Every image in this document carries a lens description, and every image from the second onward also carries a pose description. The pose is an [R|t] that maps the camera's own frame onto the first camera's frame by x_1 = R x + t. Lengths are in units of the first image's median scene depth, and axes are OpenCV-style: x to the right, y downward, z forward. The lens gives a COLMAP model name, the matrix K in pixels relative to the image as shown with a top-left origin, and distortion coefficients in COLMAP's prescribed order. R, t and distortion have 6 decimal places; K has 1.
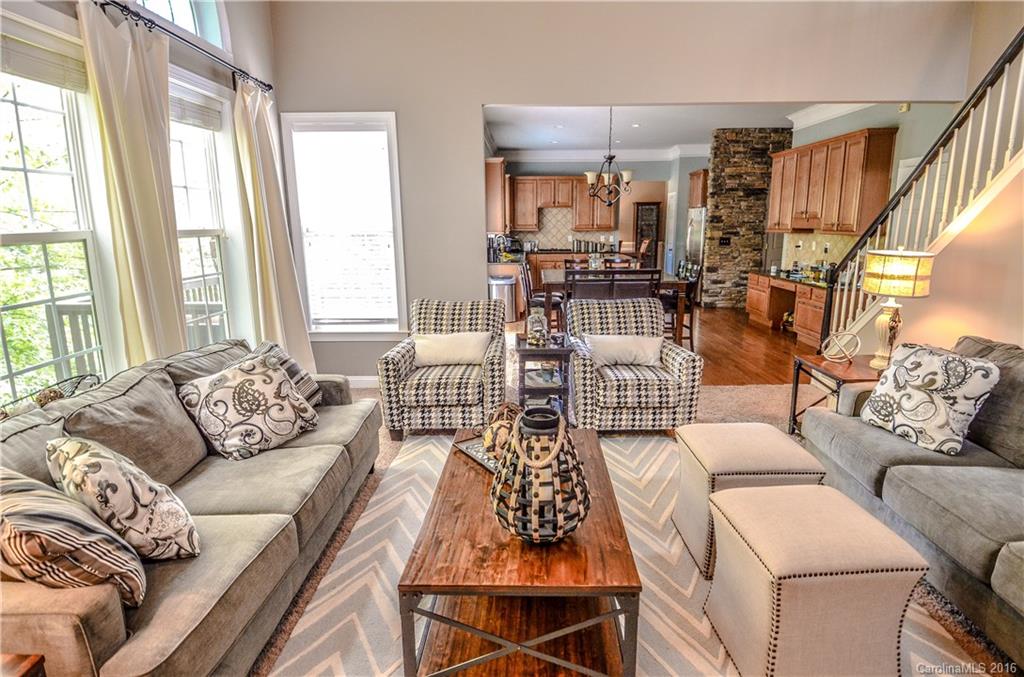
lens RADIAL K [[538.6, 0, 512.0], [0, 538.6, 338.5], [0, 0, 1]] dist [0.046067, -0.056144]
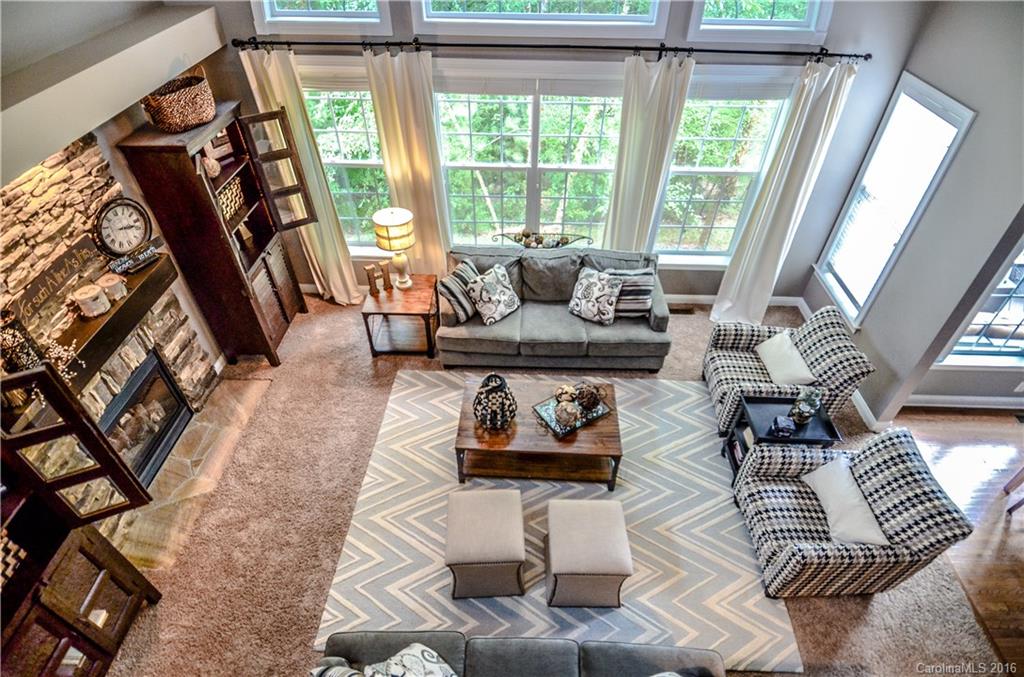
lens RADIAL K [[538.6, 0, 512.0], [0, 538.6, 338.5], [0, 0, 1]] dist [0.046067, -0.056144]
pose [[-0.013634, 0.666294, -0.745564, 0.651519], [-0.225030, 0.724461, 0.651550, -0.590434], [0.974256, 0.176658, 0.140059, 0.327582]]
